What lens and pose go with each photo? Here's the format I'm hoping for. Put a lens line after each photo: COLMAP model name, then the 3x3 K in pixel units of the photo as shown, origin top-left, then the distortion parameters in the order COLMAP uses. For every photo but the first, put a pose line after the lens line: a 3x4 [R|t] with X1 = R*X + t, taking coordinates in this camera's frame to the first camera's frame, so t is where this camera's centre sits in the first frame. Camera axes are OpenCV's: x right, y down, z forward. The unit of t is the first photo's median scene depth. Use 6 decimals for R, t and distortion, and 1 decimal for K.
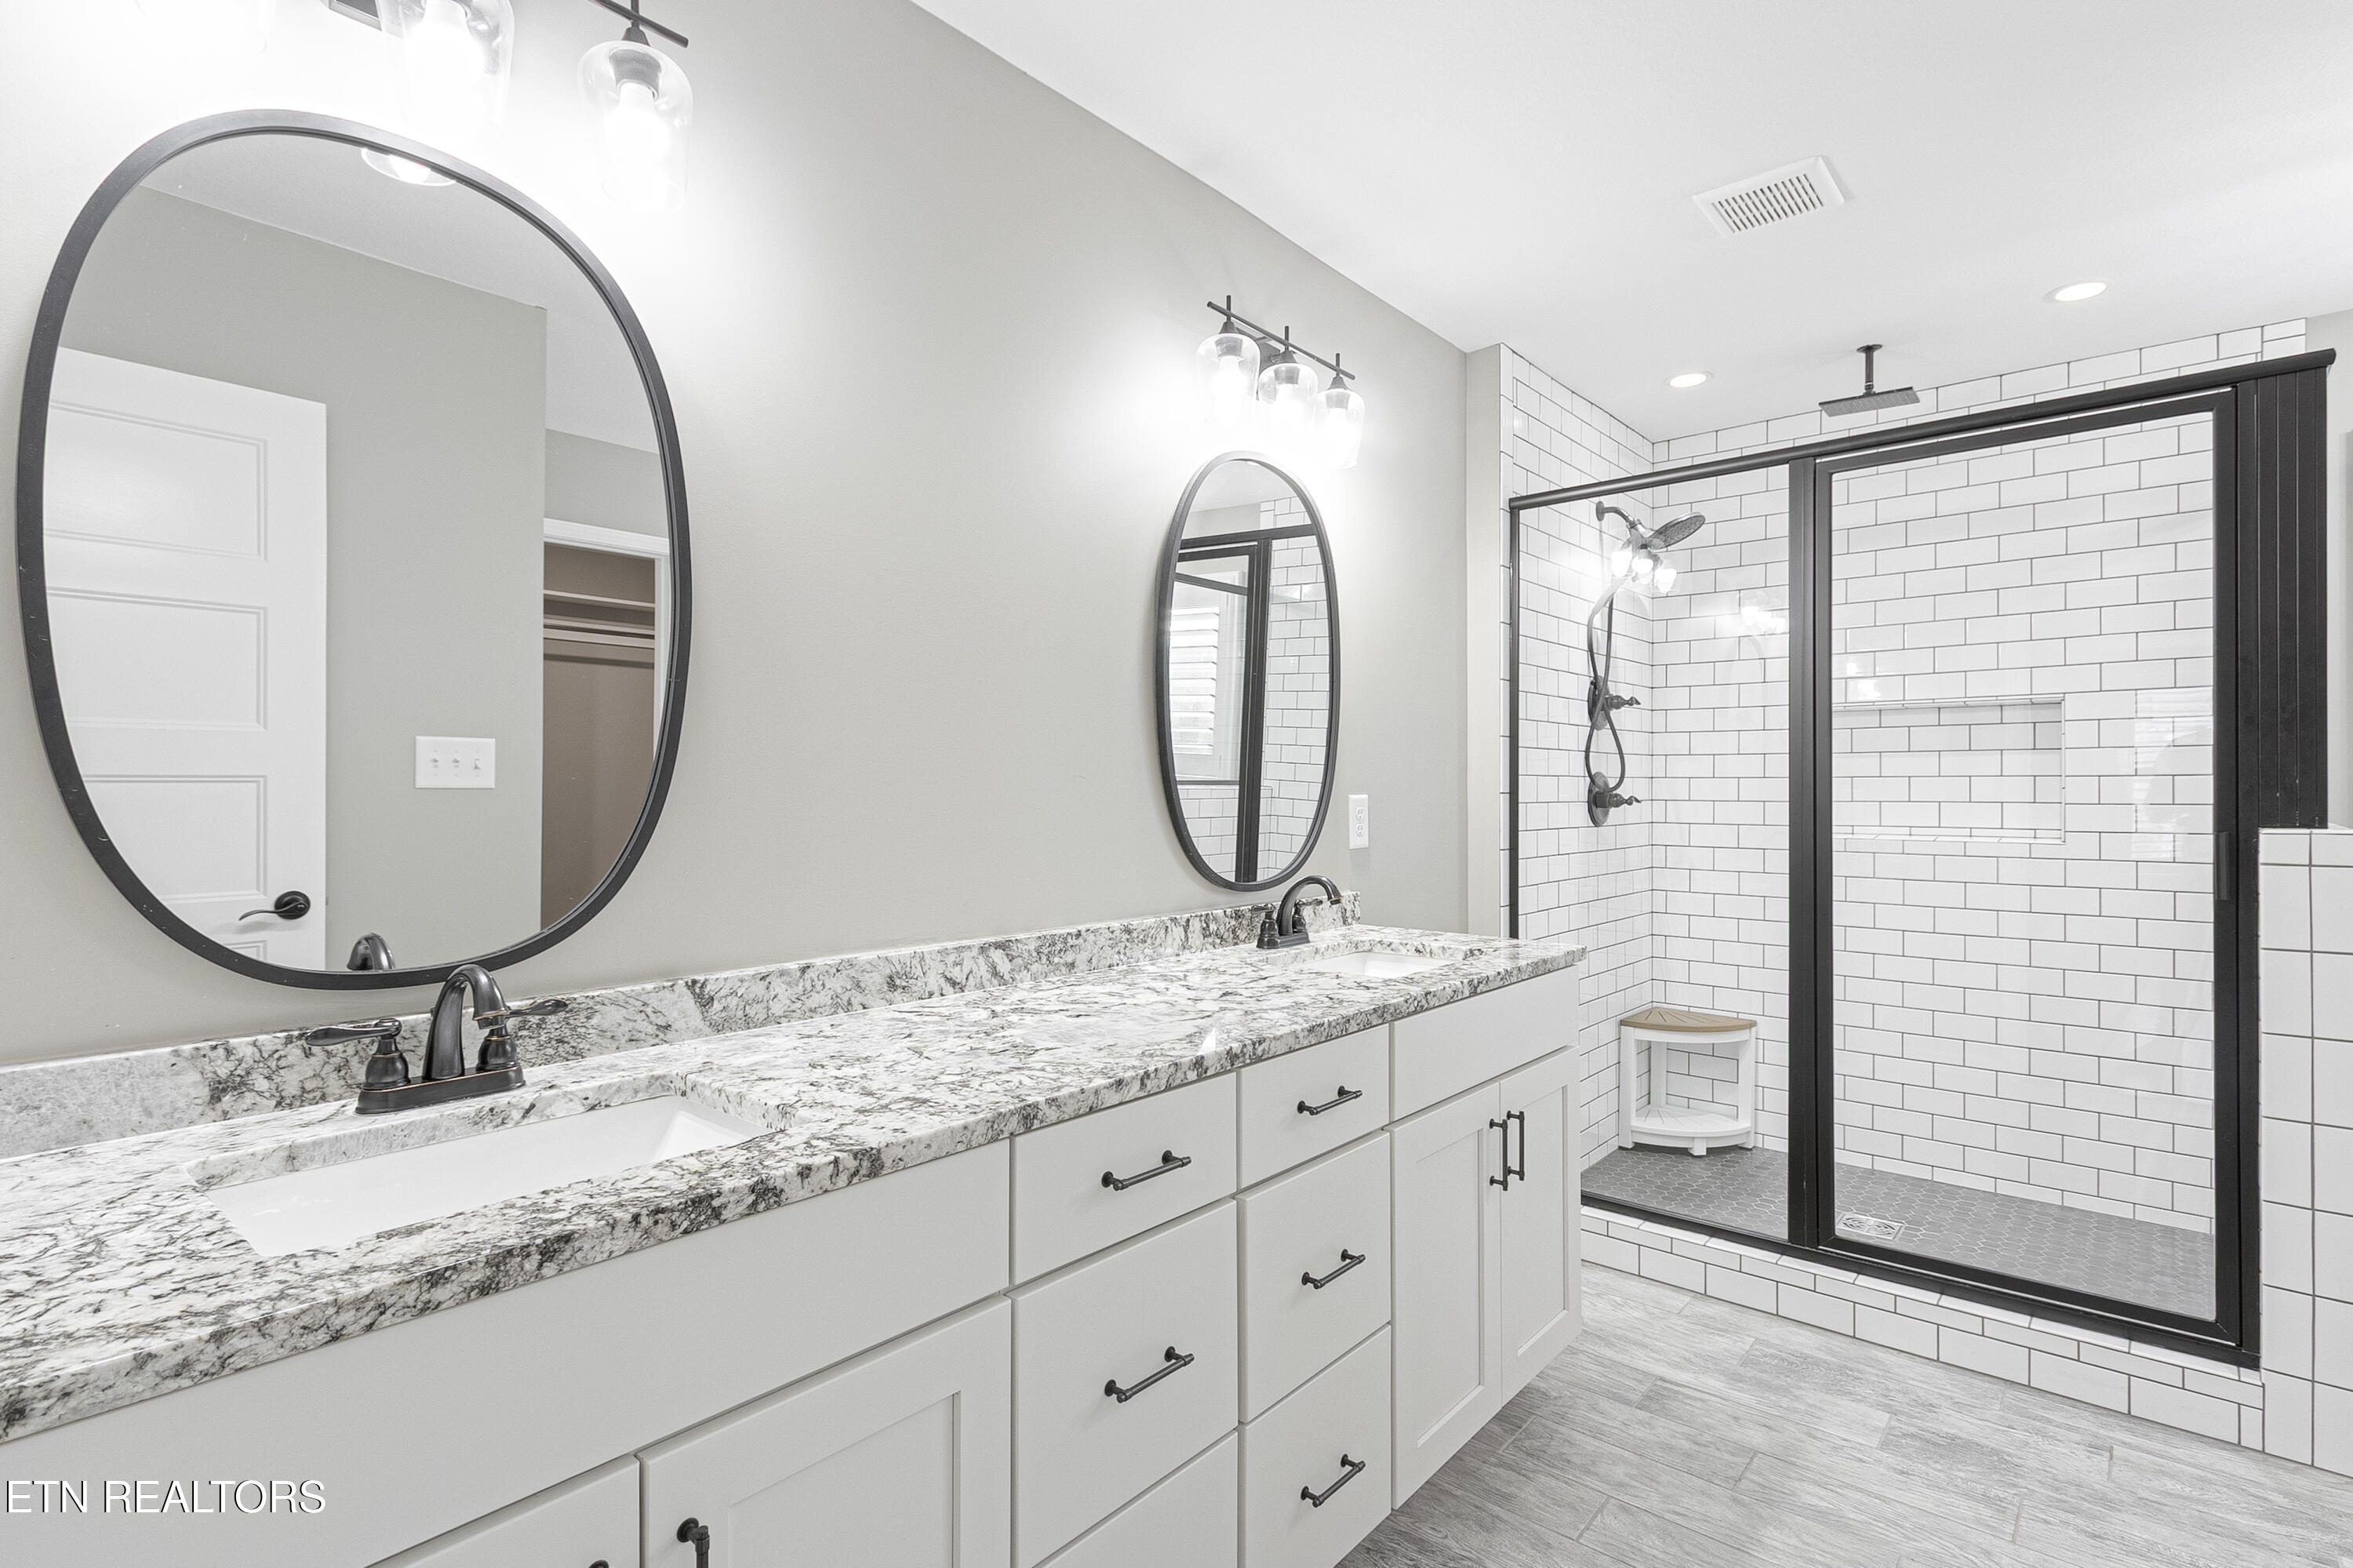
lens RADIAL K [[1060.9, 0, 1175.1], [0, 1060.9, 786.4], [0, 0, 1]] dist [0.005757, -0.001112]
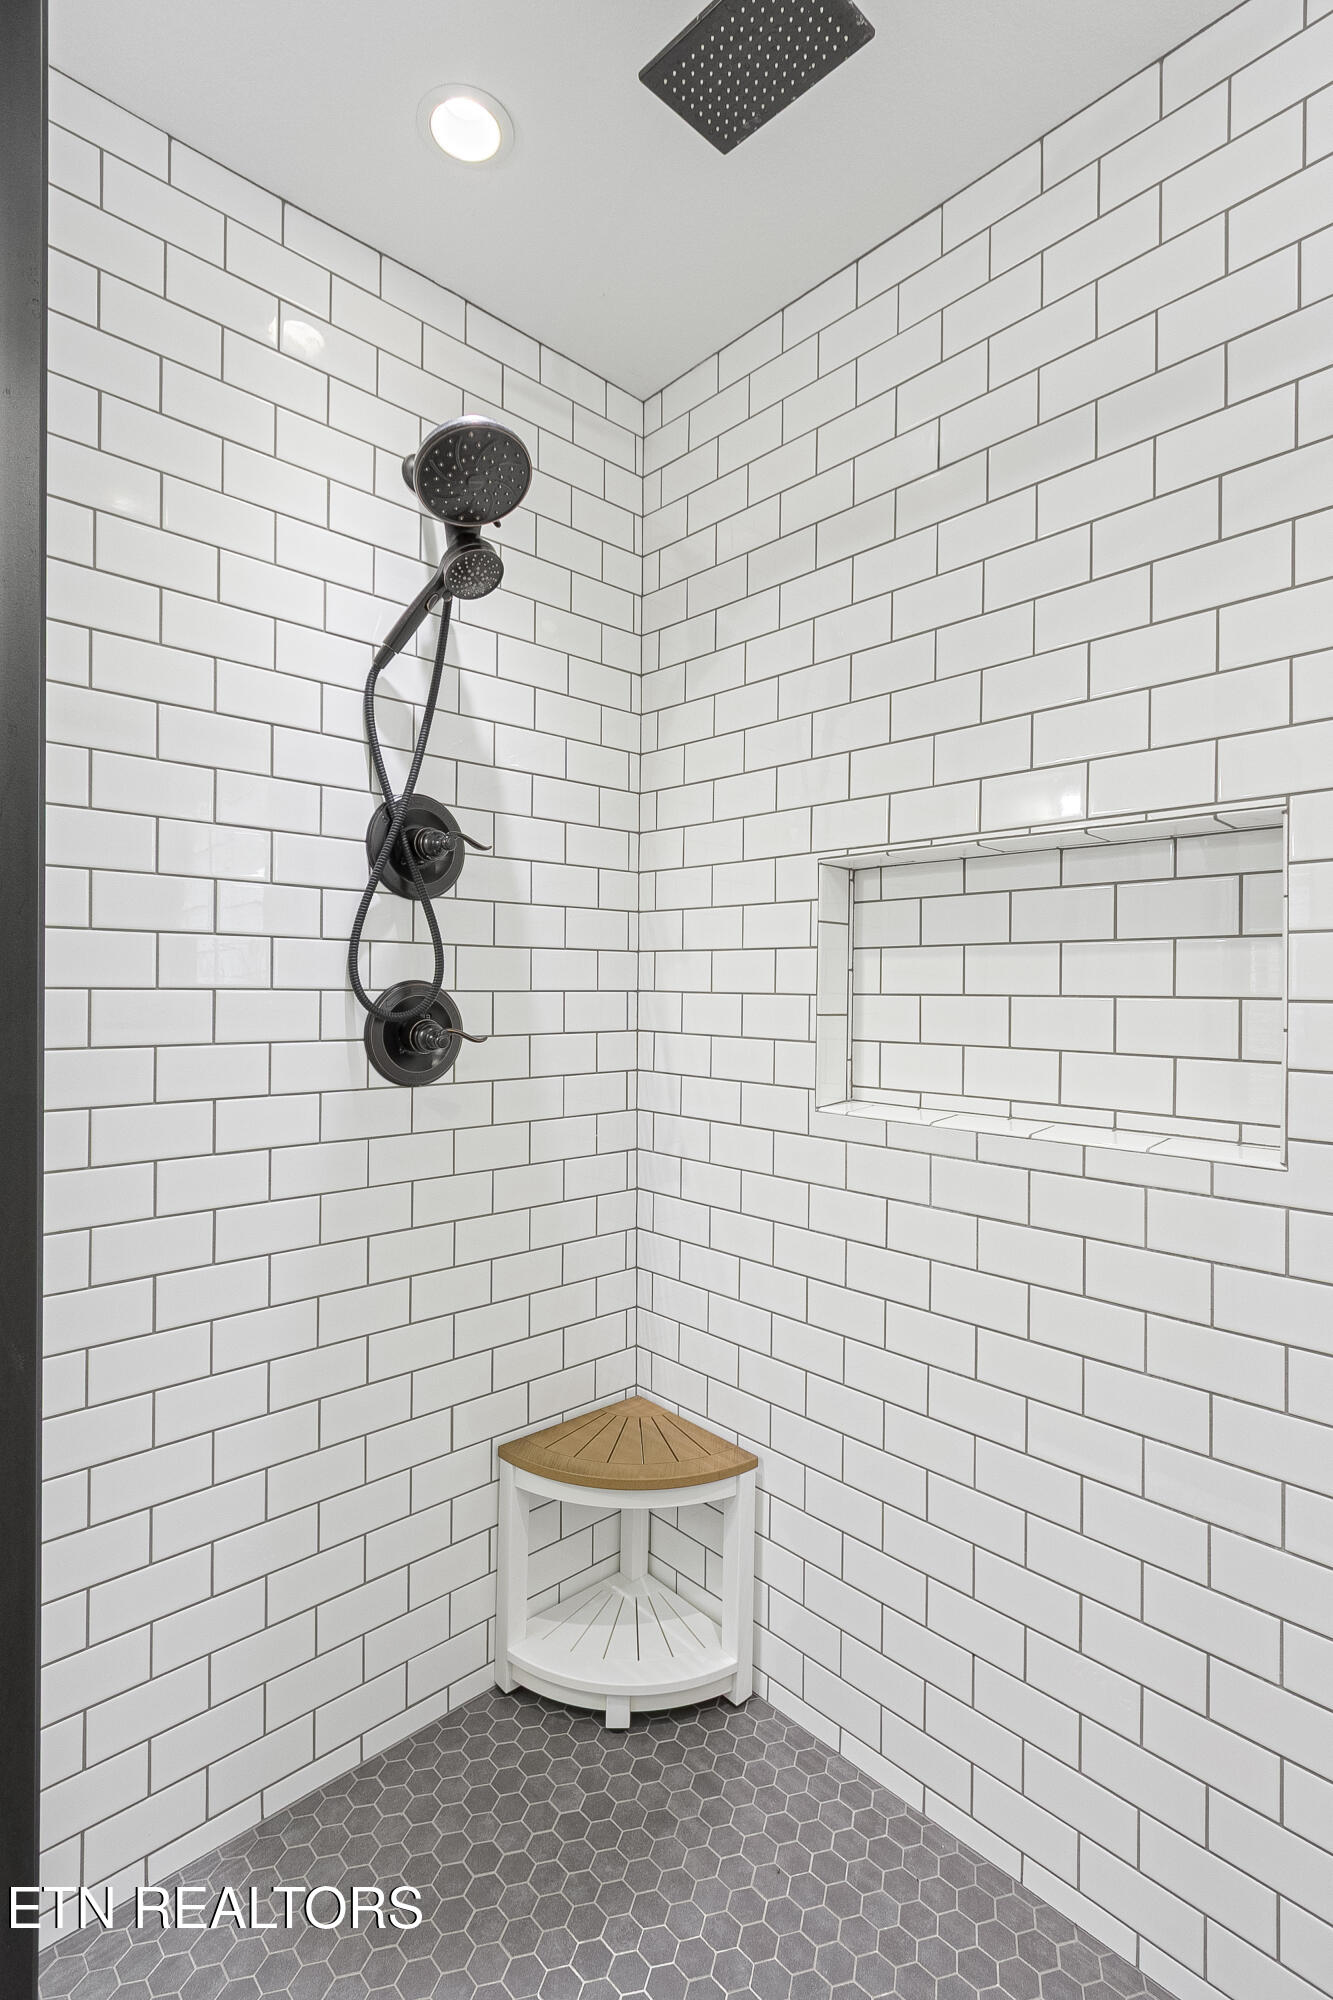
lens RADIAL K [[901.7, 0, 694.8], [0, 901.7, 985.7], [0, 0, 1]] dist [0.005757, -0.001112]
pose [[0.997414, 0.007788, -0.071449, 0.667507], [-0.008051, 0.999962, -0.003391, -0.012724], [0.071420, 0.003957, 0.997438, 0.674828]]
